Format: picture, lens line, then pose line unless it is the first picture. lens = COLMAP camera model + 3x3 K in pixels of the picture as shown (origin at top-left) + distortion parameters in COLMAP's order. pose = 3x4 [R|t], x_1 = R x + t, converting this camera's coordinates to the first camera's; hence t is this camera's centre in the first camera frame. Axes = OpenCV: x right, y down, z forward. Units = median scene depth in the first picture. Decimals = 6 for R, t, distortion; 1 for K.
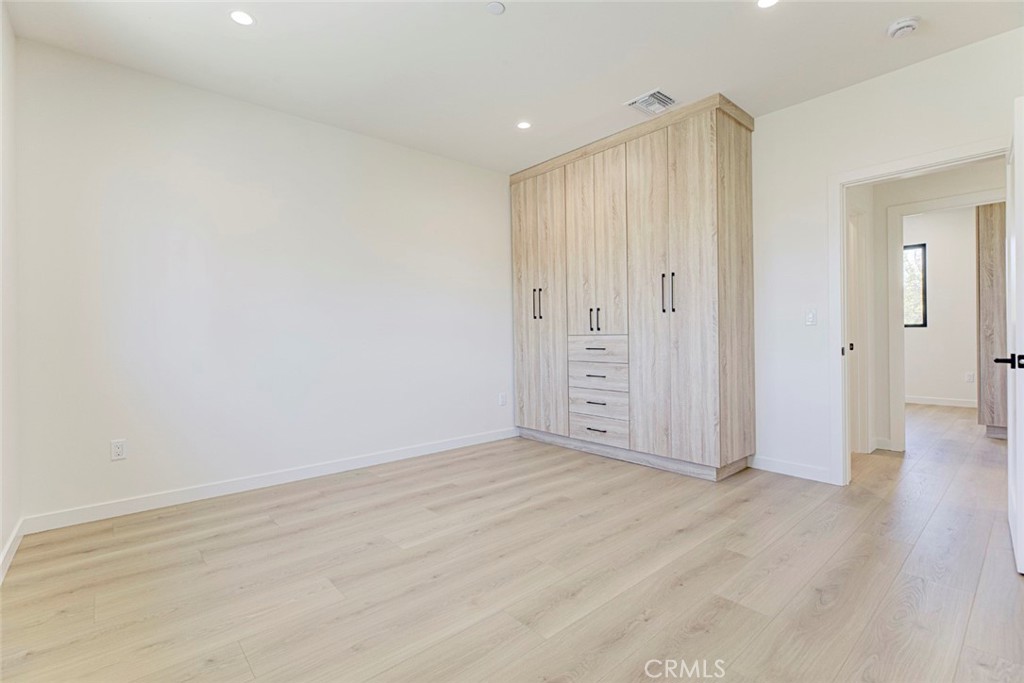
lens RADIAL K [[468.7, 0, 514.3], [0, 468.7, 339.0], [0, 0, 1]] dist [-0.003964, -0.000945]
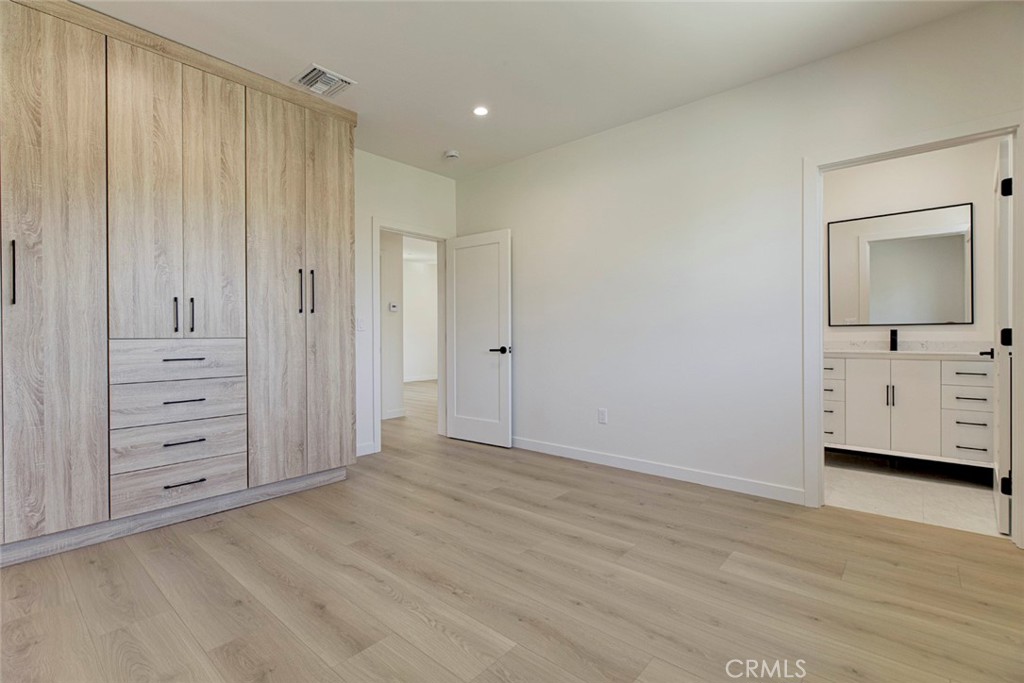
lens RADIAL K [[468.7, 0, 508.7], [0, 468.7, 338.3], [0, 0, 1]] dist [-0.003964, -0.000945]
pose [[-0.130632, 0.006480, 0.991410, -0.581226], [0.016245, 0.999858, -0.004394, 0.001826], [-0.991298, 0.015532, -0.130718, 0.692249]]
